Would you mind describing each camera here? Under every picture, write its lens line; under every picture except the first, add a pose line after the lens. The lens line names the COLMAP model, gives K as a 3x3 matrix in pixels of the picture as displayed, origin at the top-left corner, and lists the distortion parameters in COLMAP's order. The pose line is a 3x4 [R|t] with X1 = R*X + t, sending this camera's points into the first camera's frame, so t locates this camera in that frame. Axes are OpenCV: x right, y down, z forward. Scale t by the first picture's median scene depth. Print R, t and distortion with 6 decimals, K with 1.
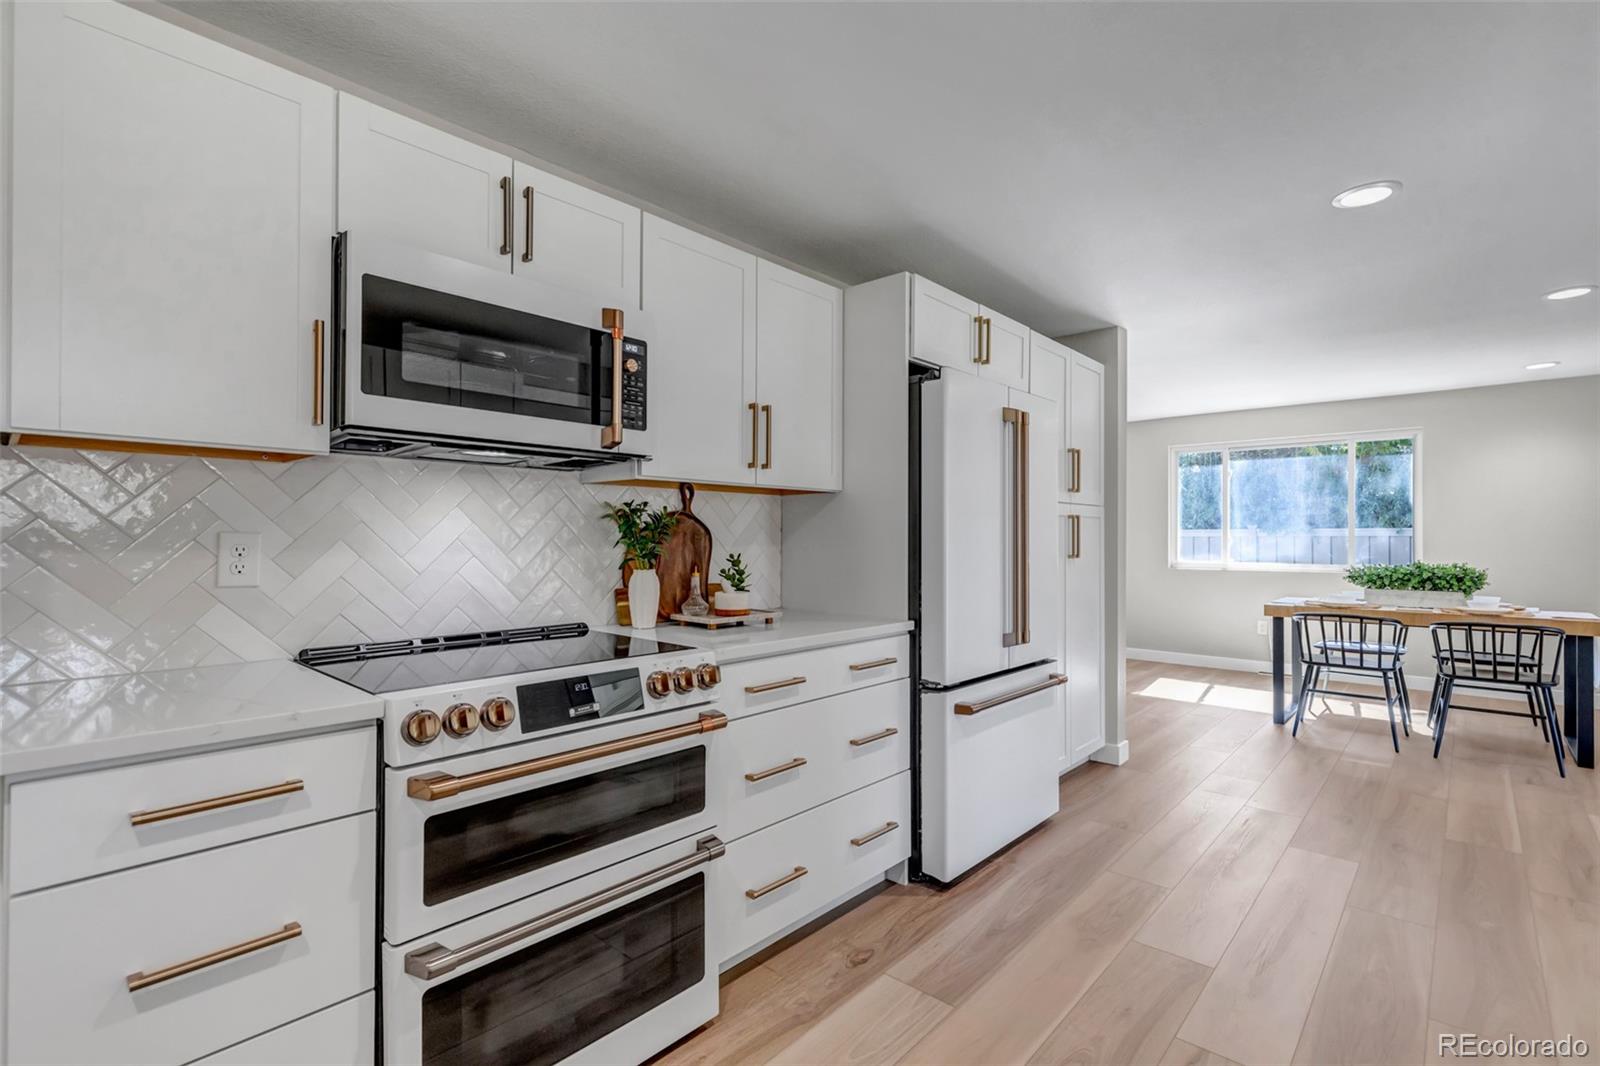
lens RADIAL K [[726.0, 0, 807.6], [0, 726.0, 529.2], [0, 0, 1]] dist [0.003061, -0.000591]
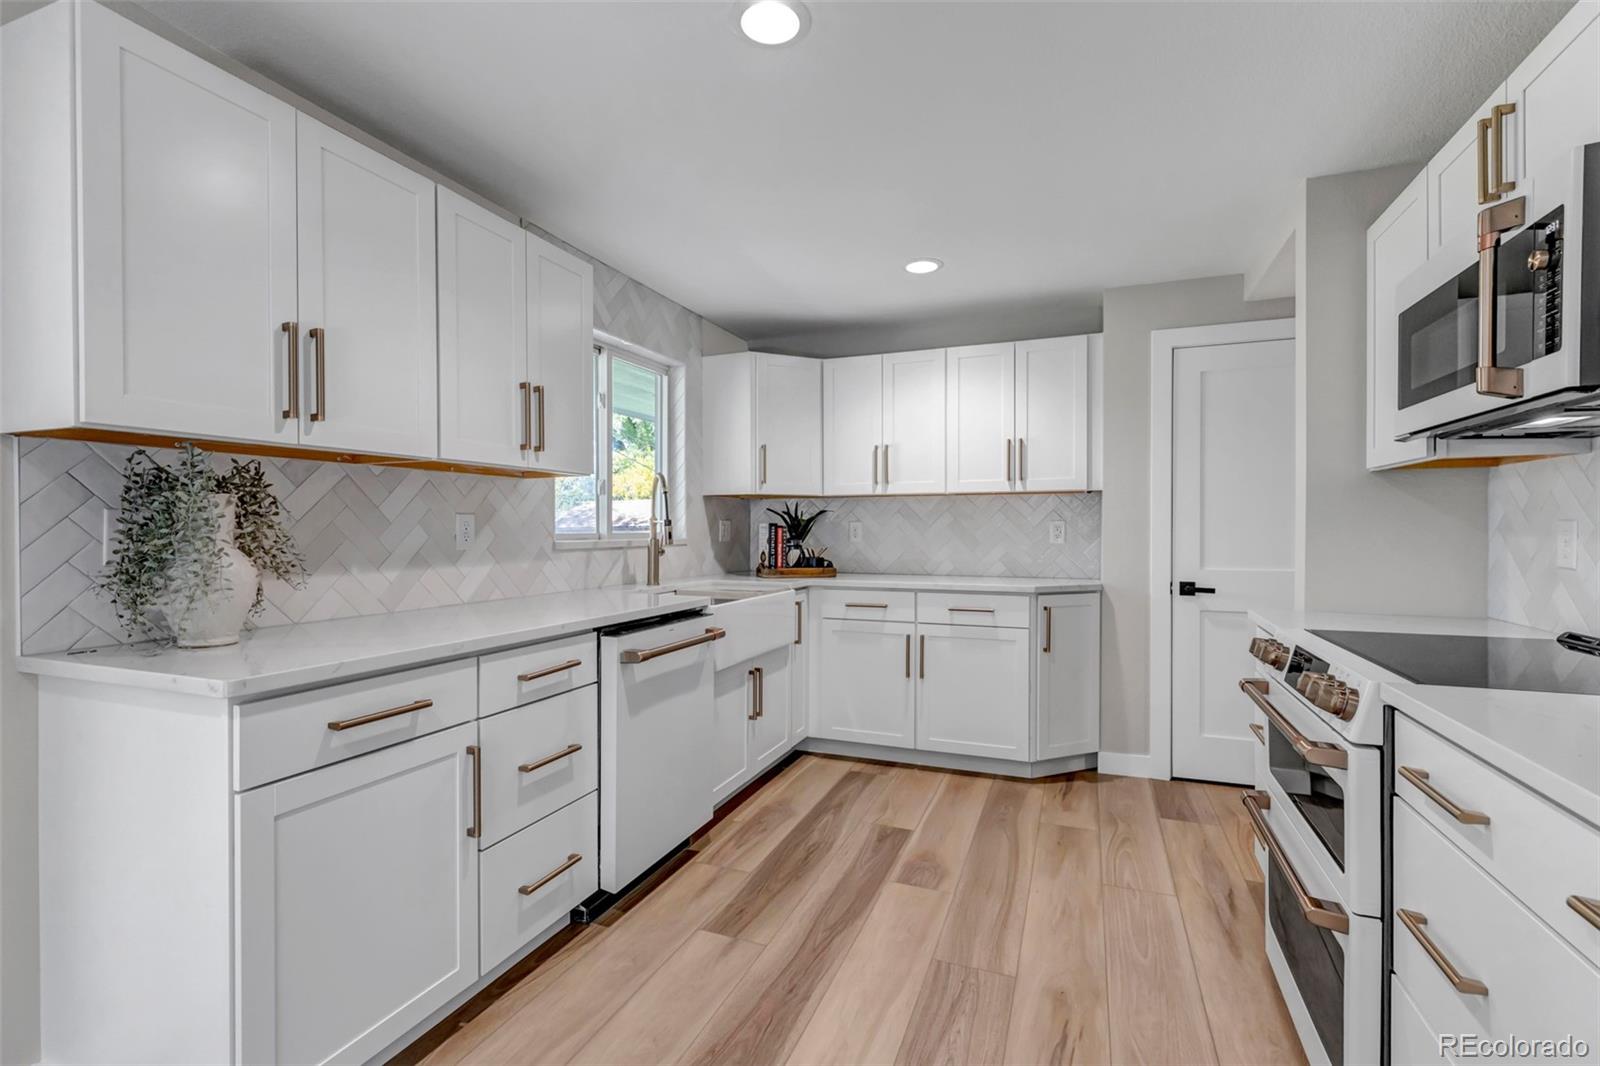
lens RADIAL K [[726.0, 0, 794.9], [0, 726.0, 529.8], [0, 0, 1]] dist [0.003061, -0.000591]
pose [[-0.935047, 0.000502, -0.354522, 0.585938], [0.003965, 0.999951, -0.009040, 0.019945], [0.354501, -0.009858, -0.935004, 1.314207]]
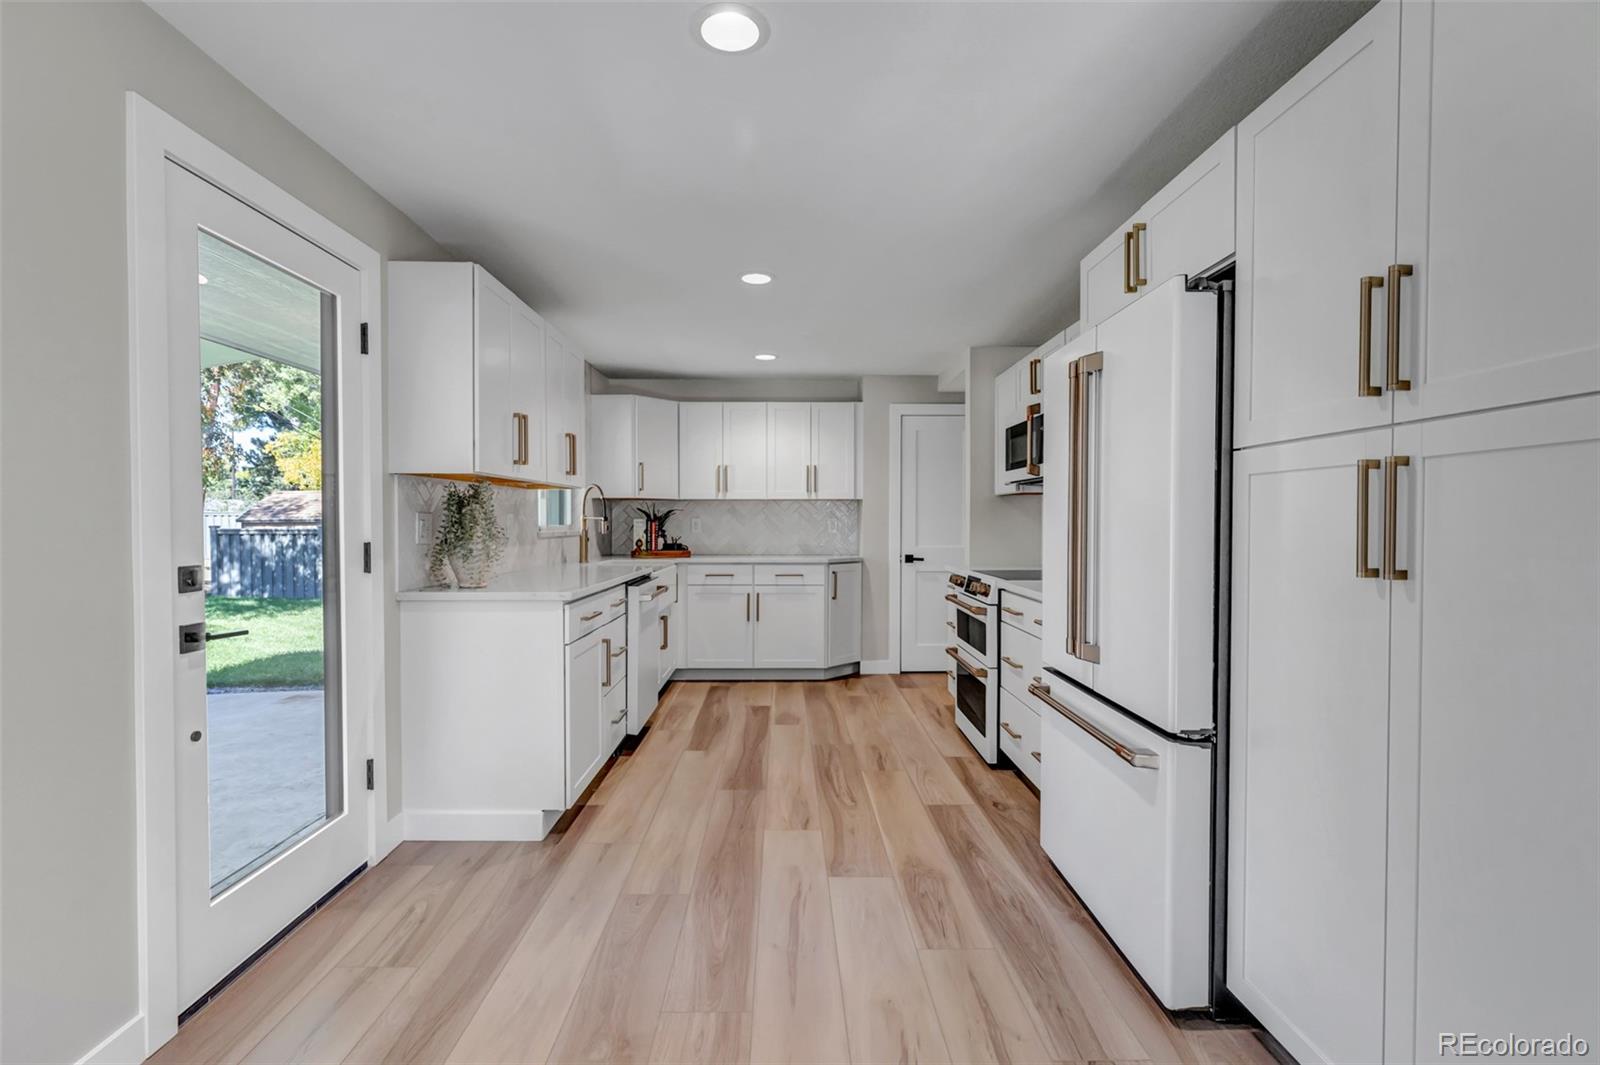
lens RADIAL K [[726.0, 0, 794.3], [0, 726.0, 527.8], [0, 0, 1]] dist [0.003061, -0.000591]
pose [[-0.729167, 0.004186, -0.684323, 1.409467], [0.006655, 0.999977, -0.000974, 0.023322], [0.684304, -0.005264, -0.729178, 1.826019]]
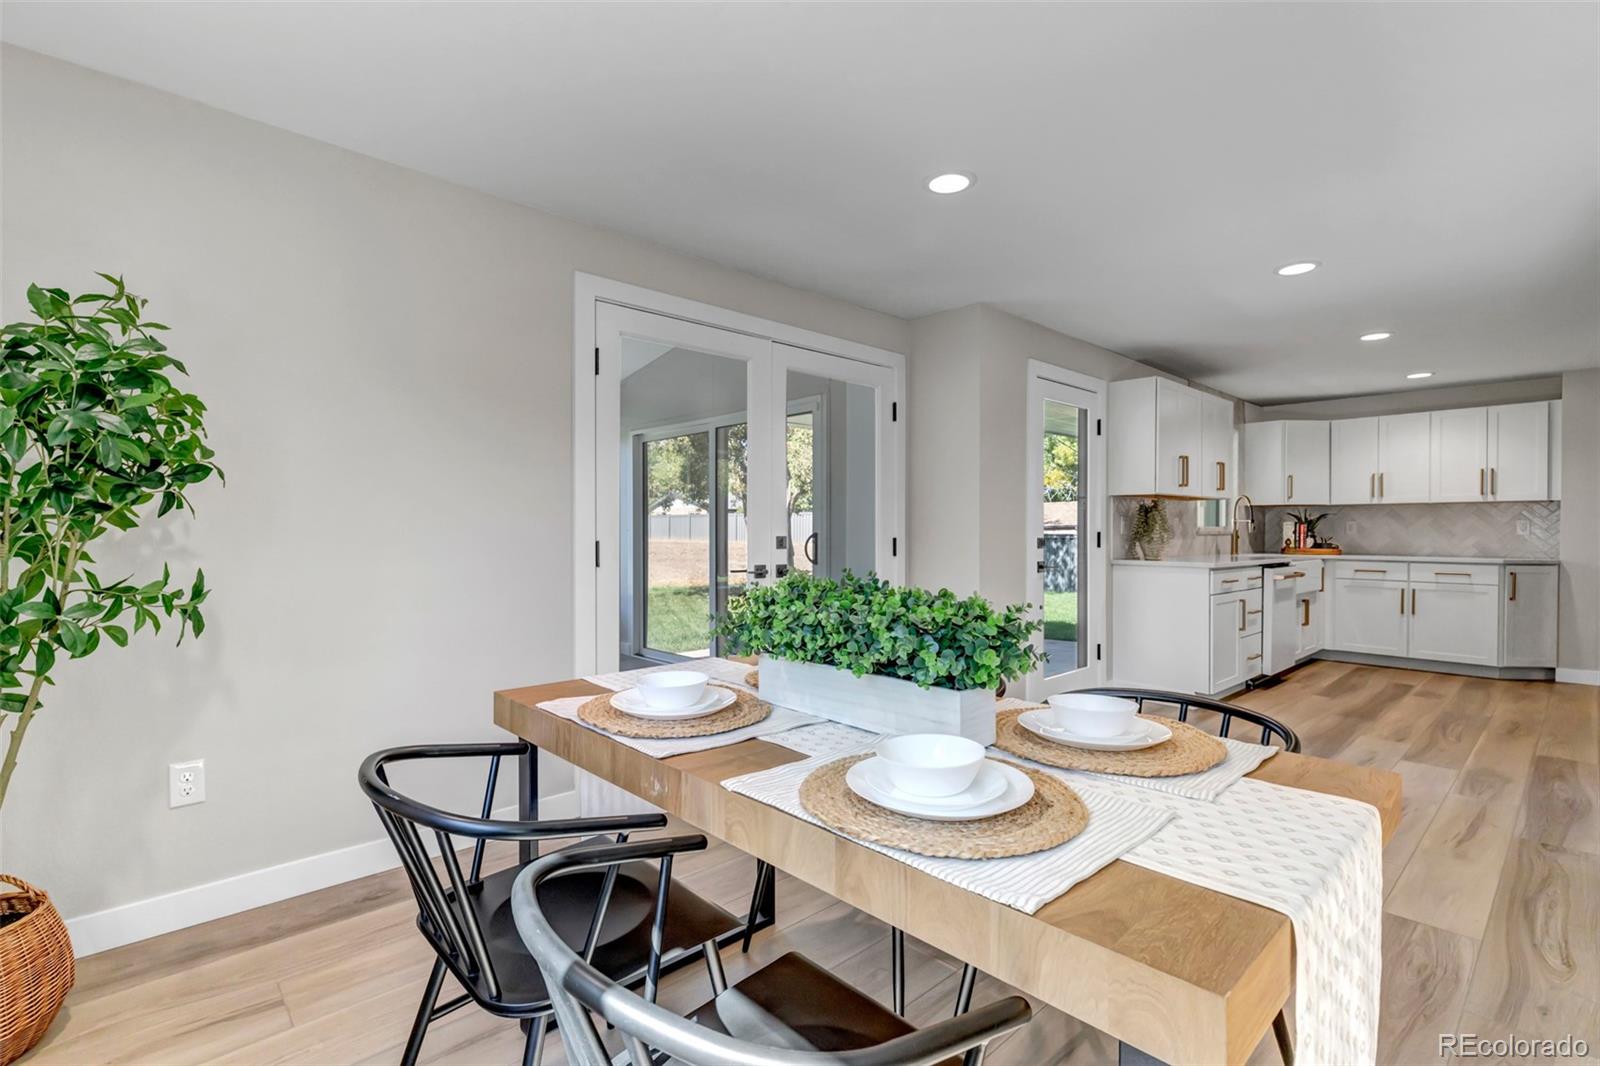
lens RADIAL K [[726.0, 0, 806.6], [0, 726.0, 529.8], [0, 0, 1]] dist [0.003061, -0.000591]
pose [[-0.995818, -0.004616, 0.091239, 1.845360], [-0.005625, 0.999926, -0.010801, 0.067774], [-0.091183, -0.011269, -0.995770, 2.924708]]
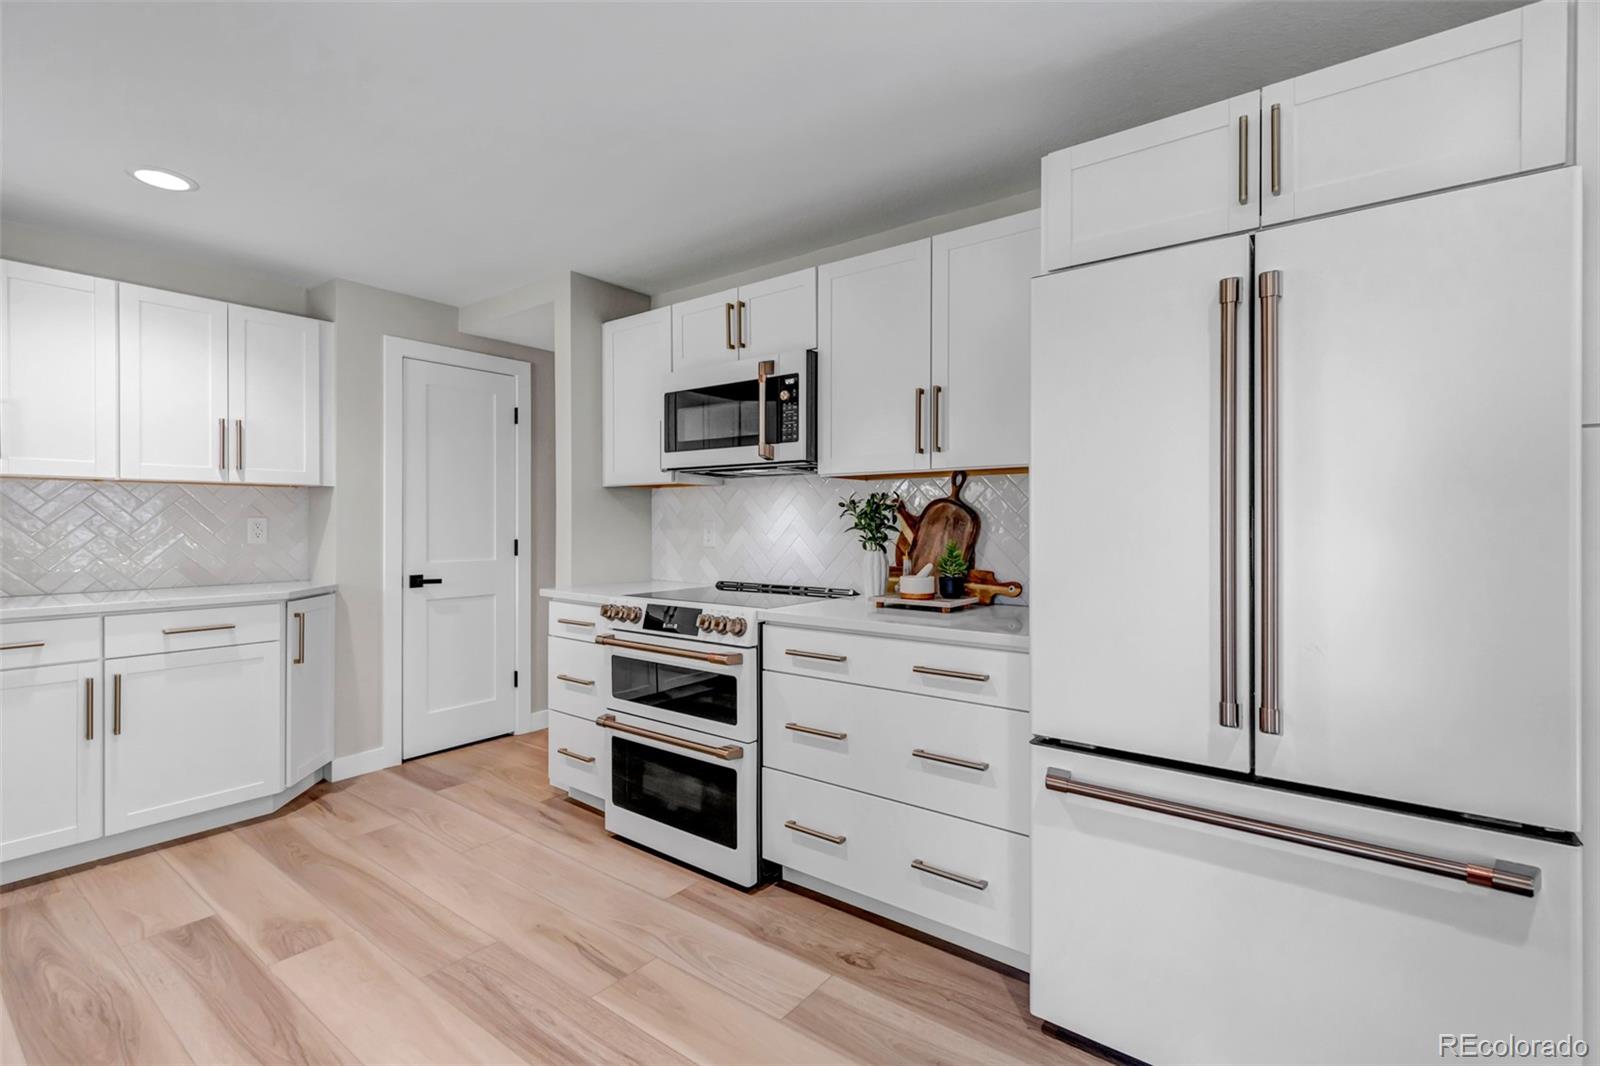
lens RADIAL K [[726.0, 0, 797.6], [0, 726.0, 524.4], [0, 0, 1]] dist [0.003061, -0.000591]
pose [[0.084125, 0.000036, -0.996455, 1.043093], [0.013179, 0.999912, 0.001149, 0.011292], [0.996368, -0.013229, 0.084117, 0.864522]]
